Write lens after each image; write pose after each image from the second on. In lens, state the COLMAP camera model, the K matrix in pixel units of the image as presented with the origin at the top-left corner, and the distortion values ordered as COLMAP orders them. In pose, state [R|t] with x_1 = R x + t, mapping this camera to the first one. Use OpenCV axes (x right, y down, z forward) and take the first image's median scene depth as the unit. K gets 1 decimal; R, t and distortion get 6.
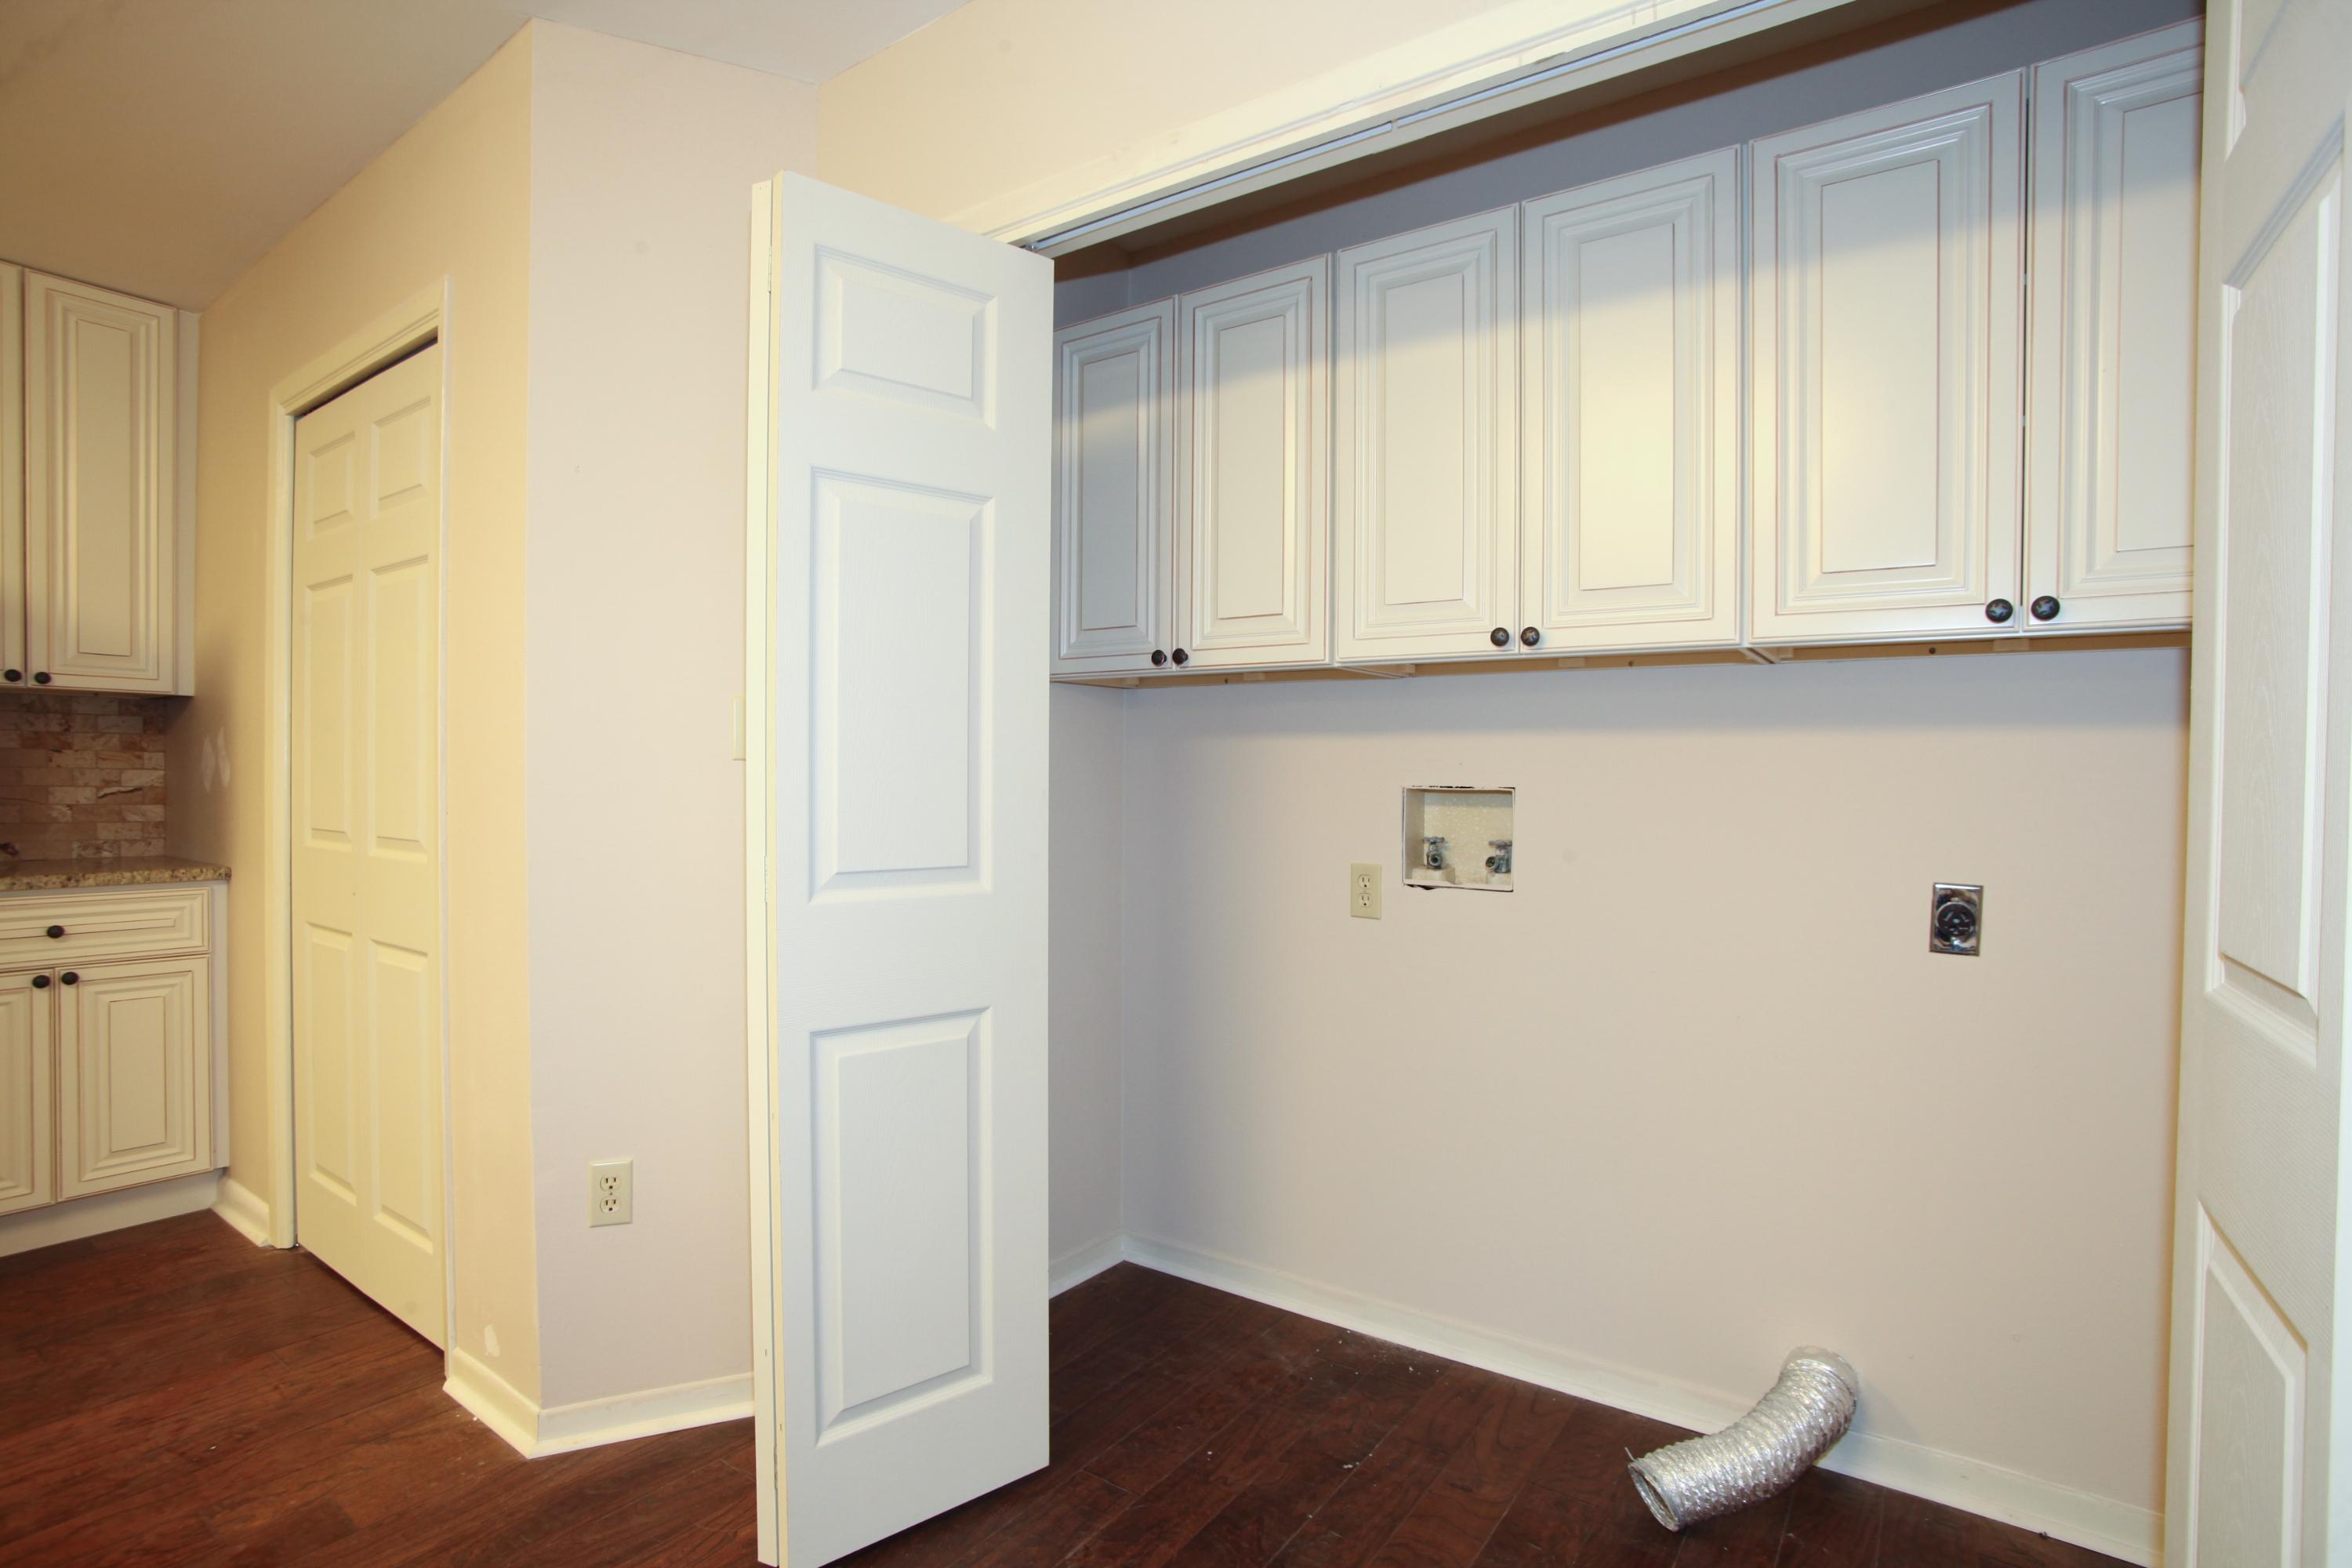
lens RADIAL K [[1149.1, 0, 1167.8], [0, 1149.1, 800.4], [0, 0, 1]] dist [-0.086954, 0.037191]
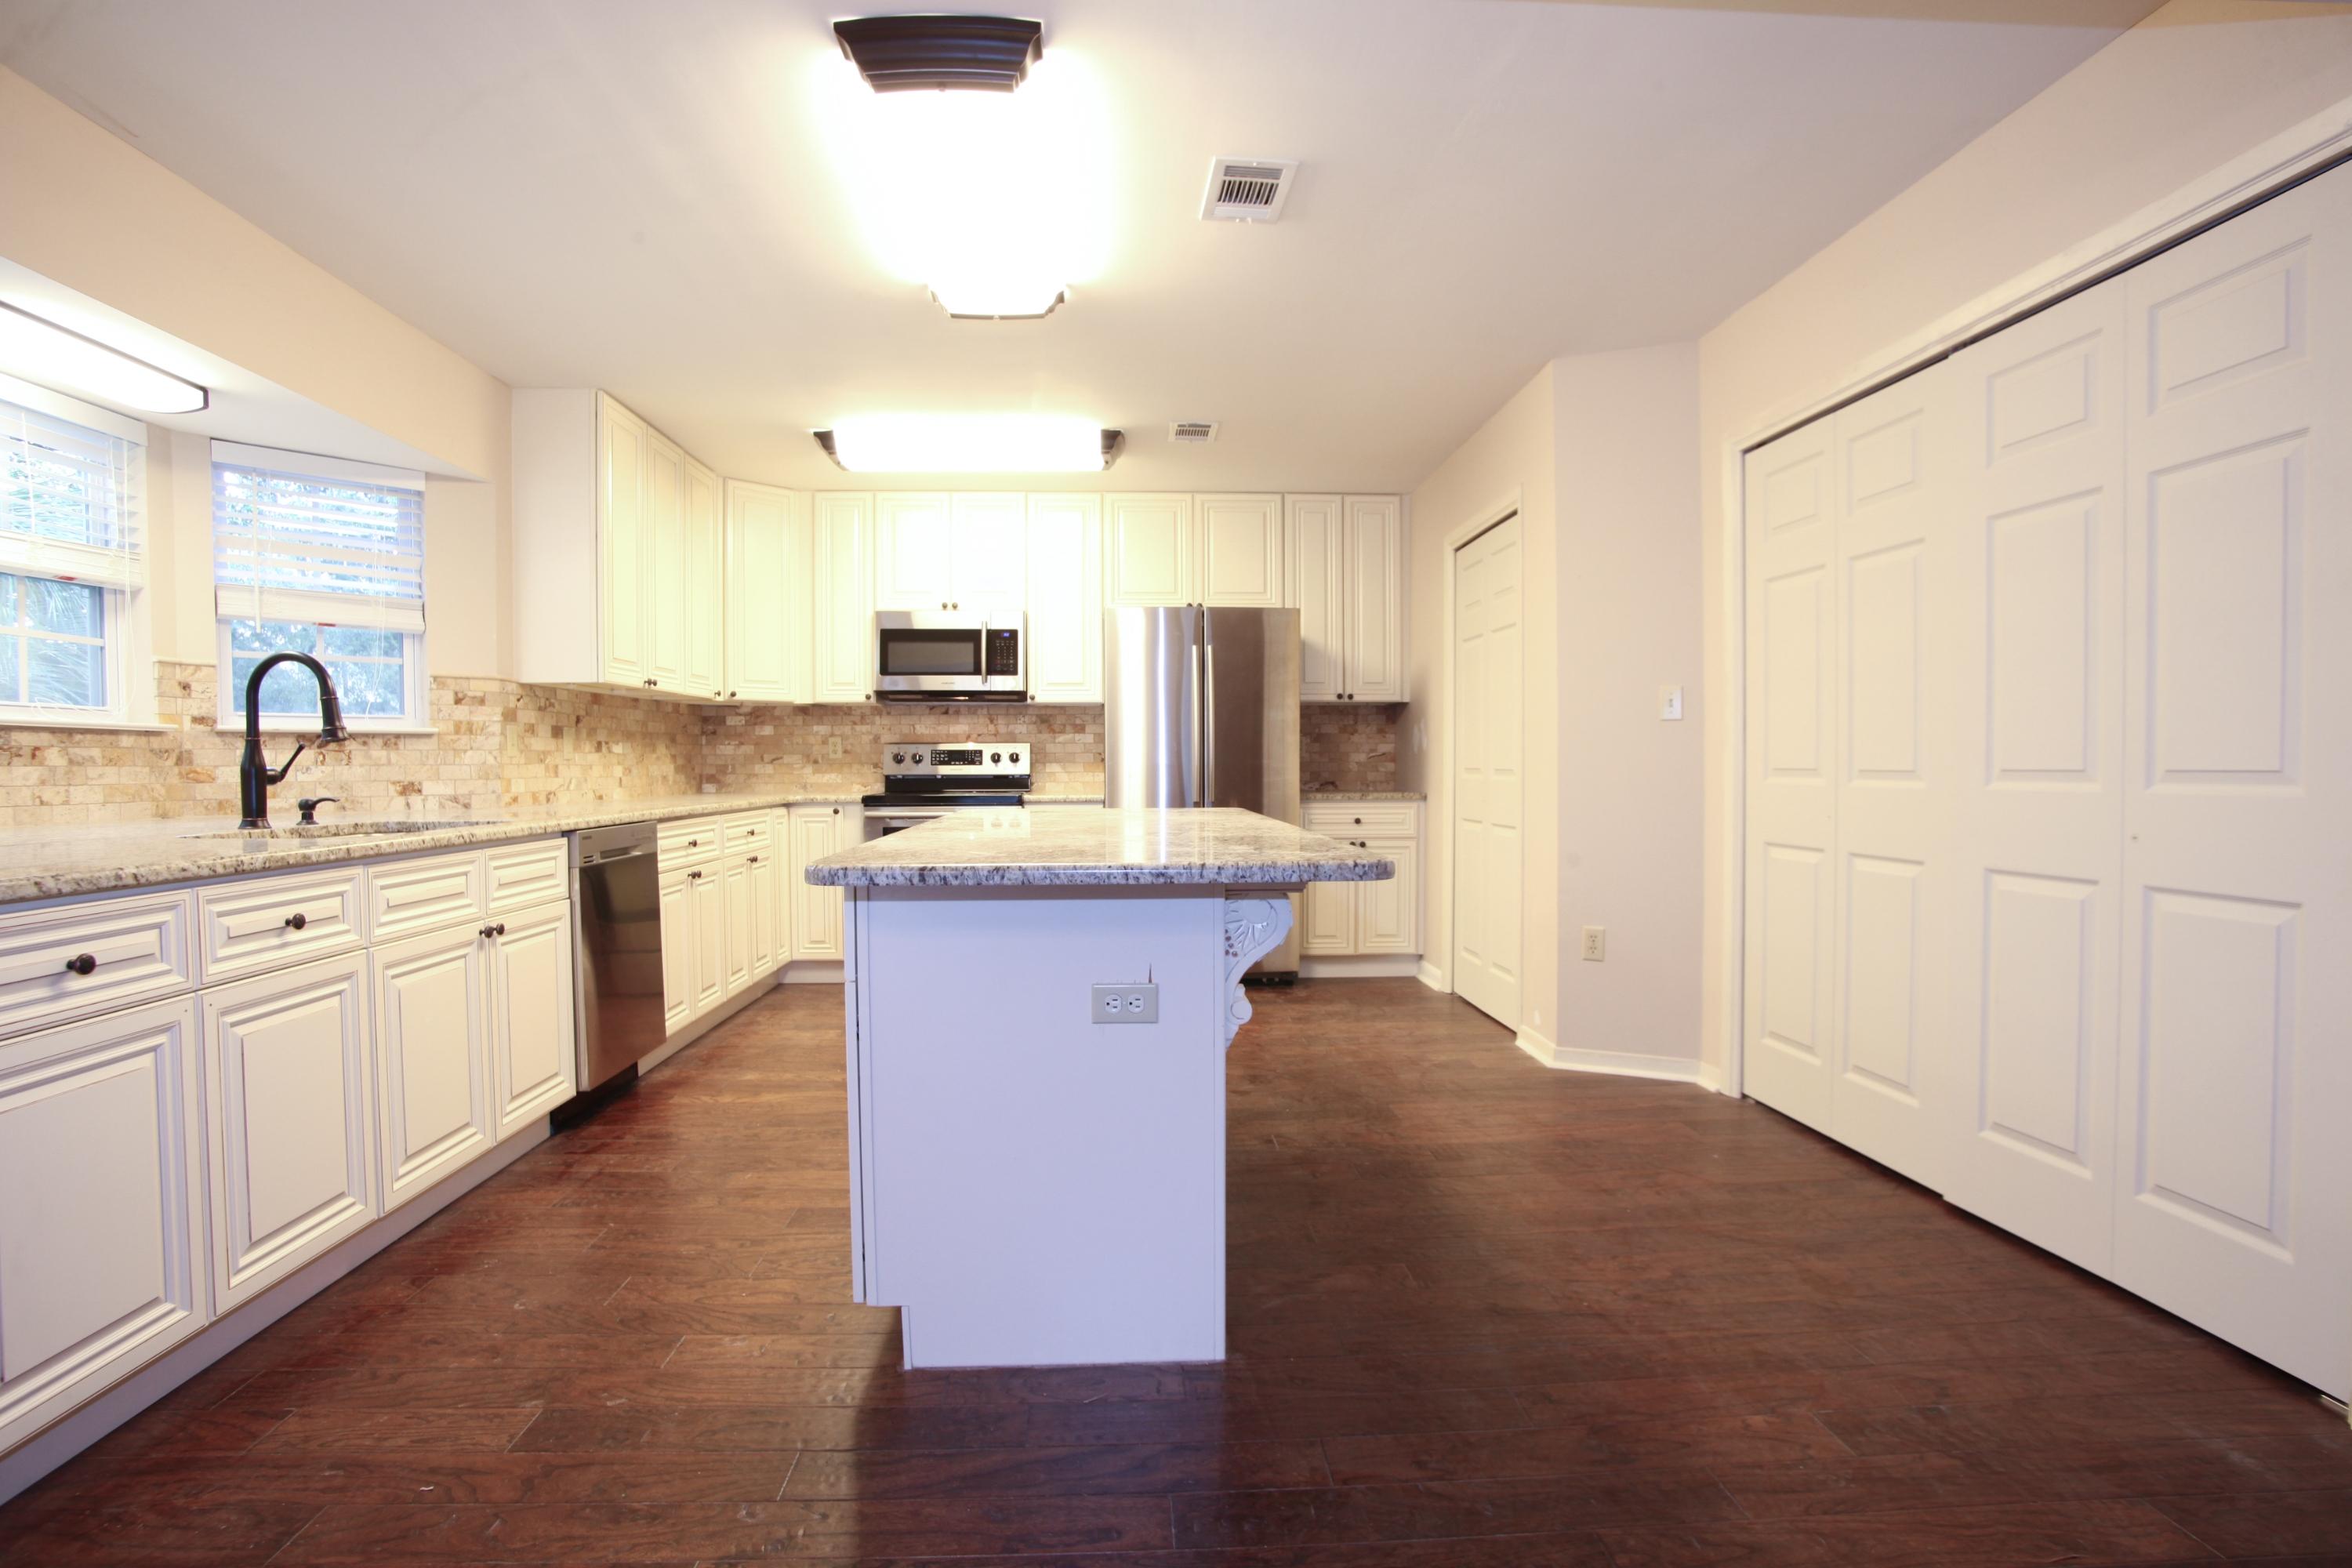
lens RADIAL K [[1161.2, 0, 1171.4], [0, 1161.2, 799.8], [0, 0, 1]] dist [-0.087794, 0.037611]
pose [[0.622765, 0.008834, -0.782359, 0.445896], [-0.003305, 0.999957, 0.008660, 0.061763], [0.782402, -0.002808, 0.622768, -0.605546]]
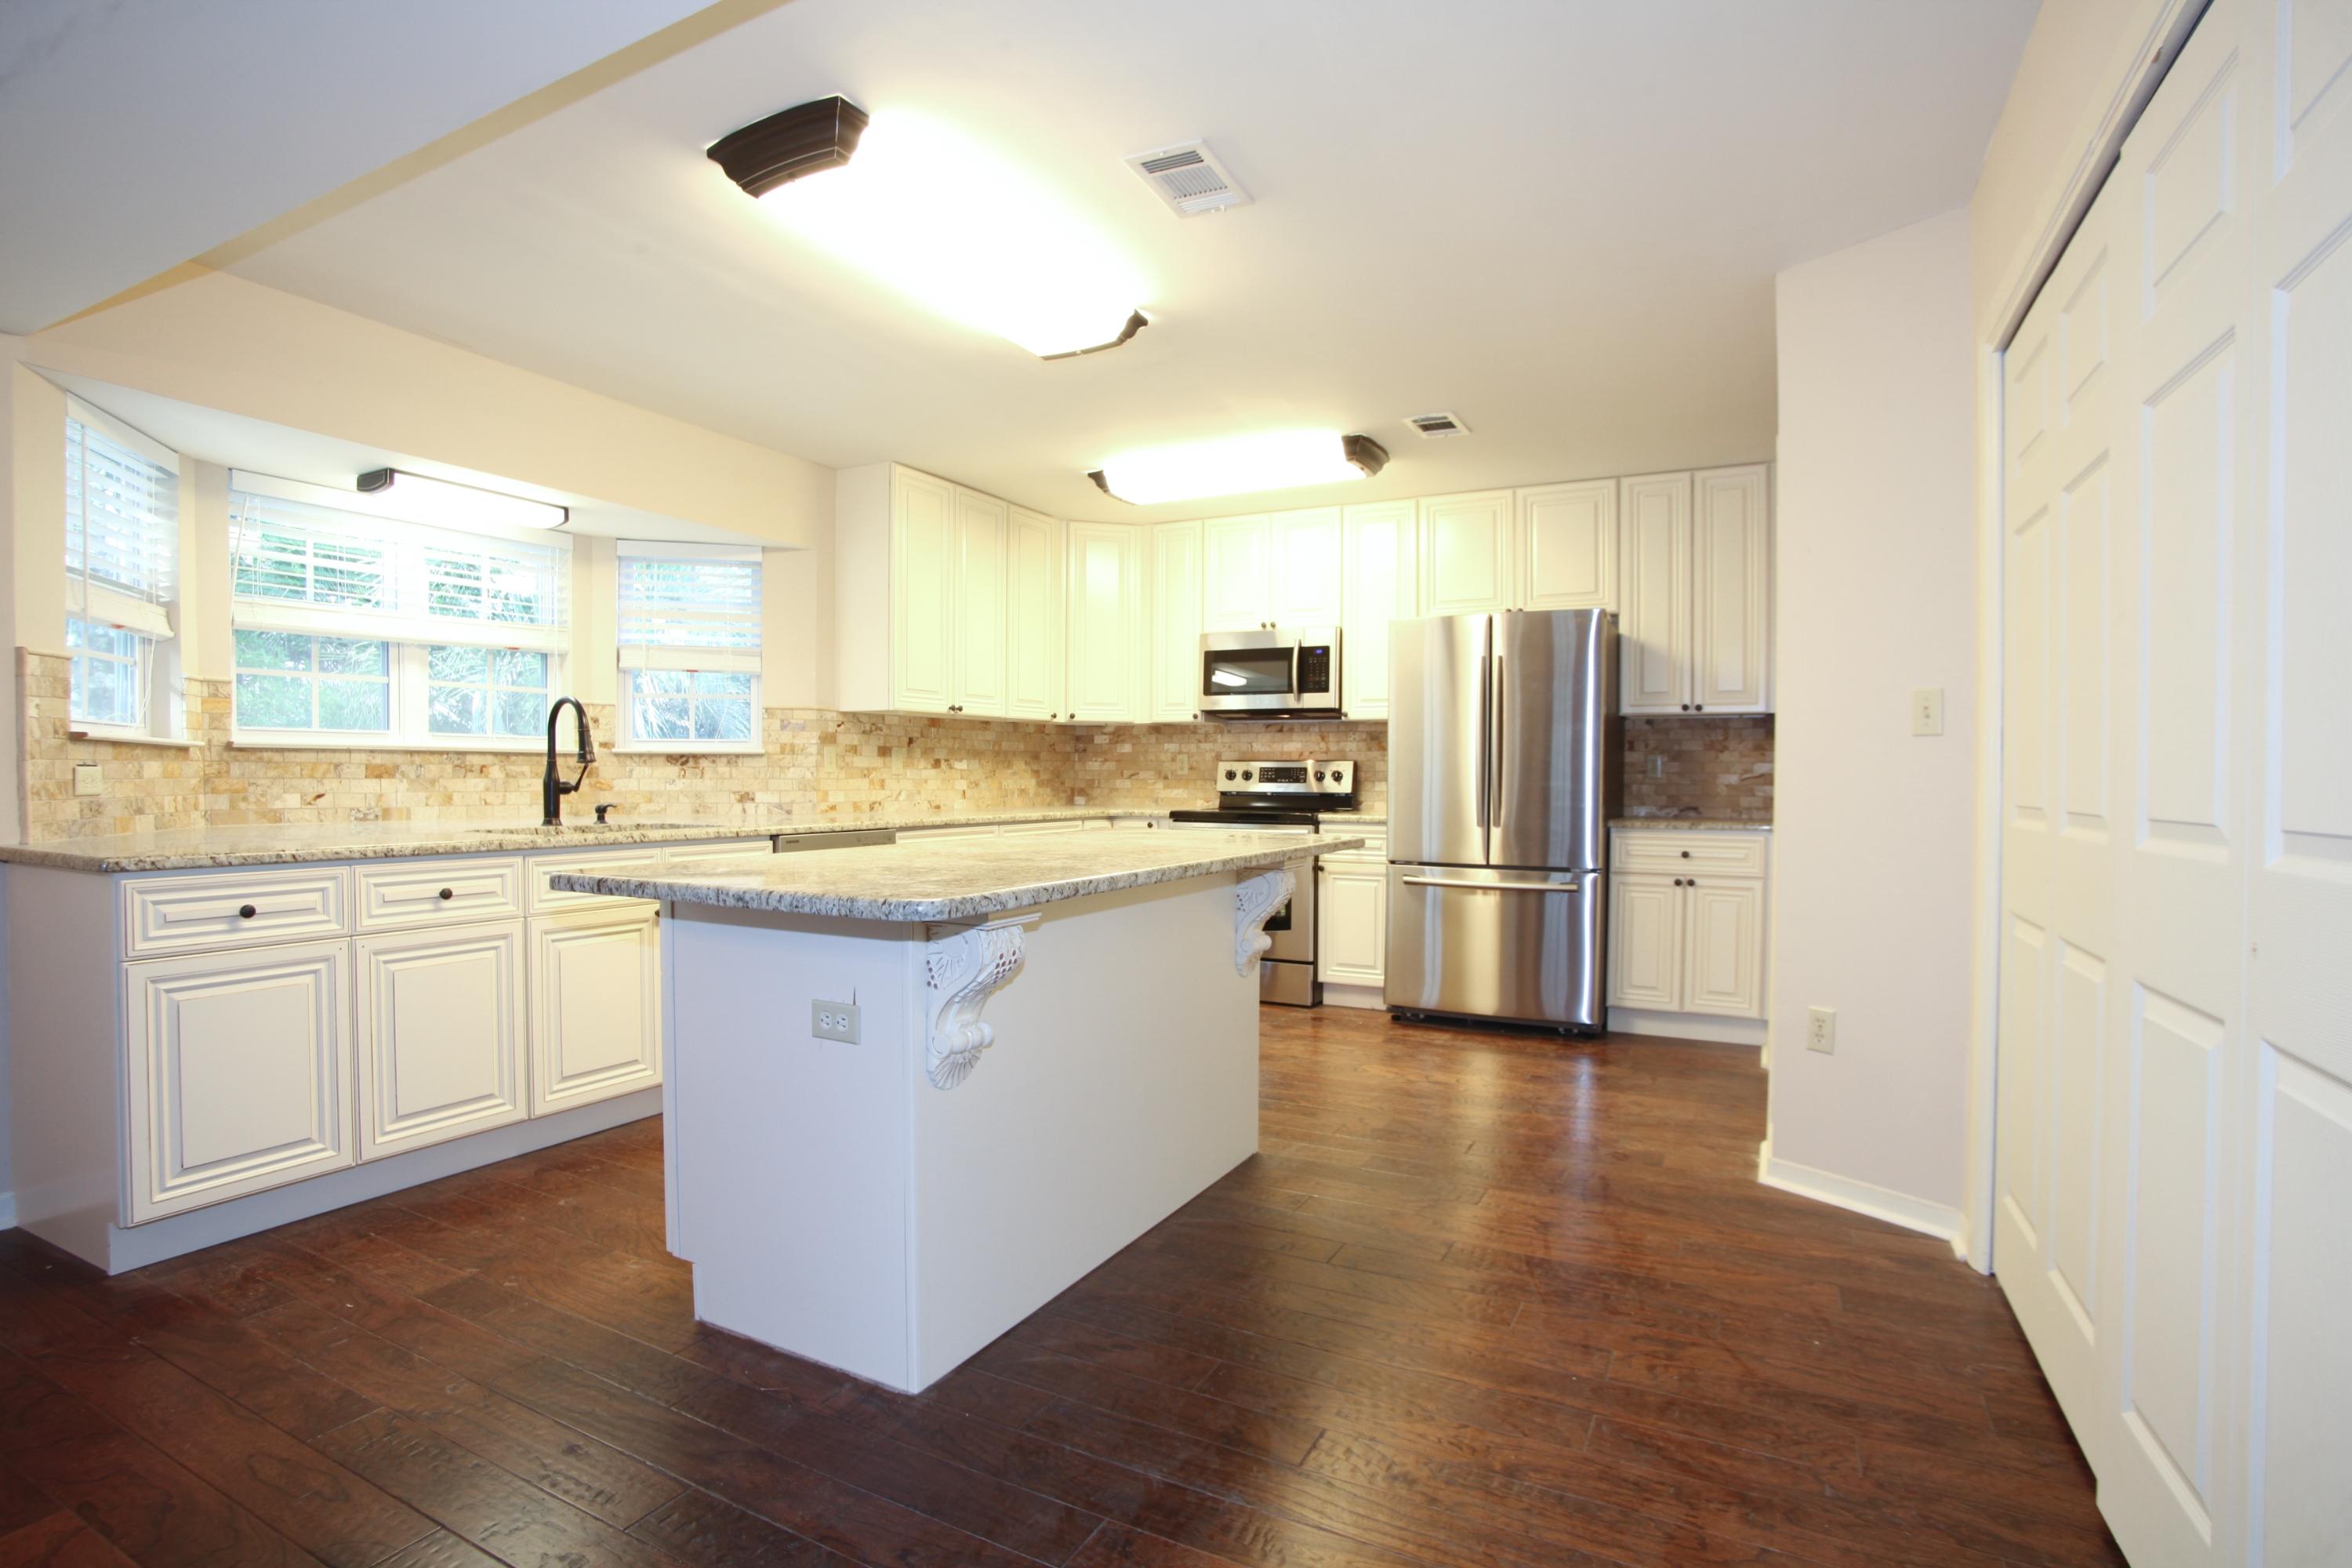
lens RADIAL K [[1149.1, 0, 1167.8], [0, 1149.1, 800.4], [0, 0, 1]] dist [-0.086954, 0.037191]
pose [[0.130575, 0.008990, -0.991398, 0.627862], [-0.022923, 0.999719, 0.006047, 0.041624], [0.991173, 0.021936, 0.130745, -0.044990]]
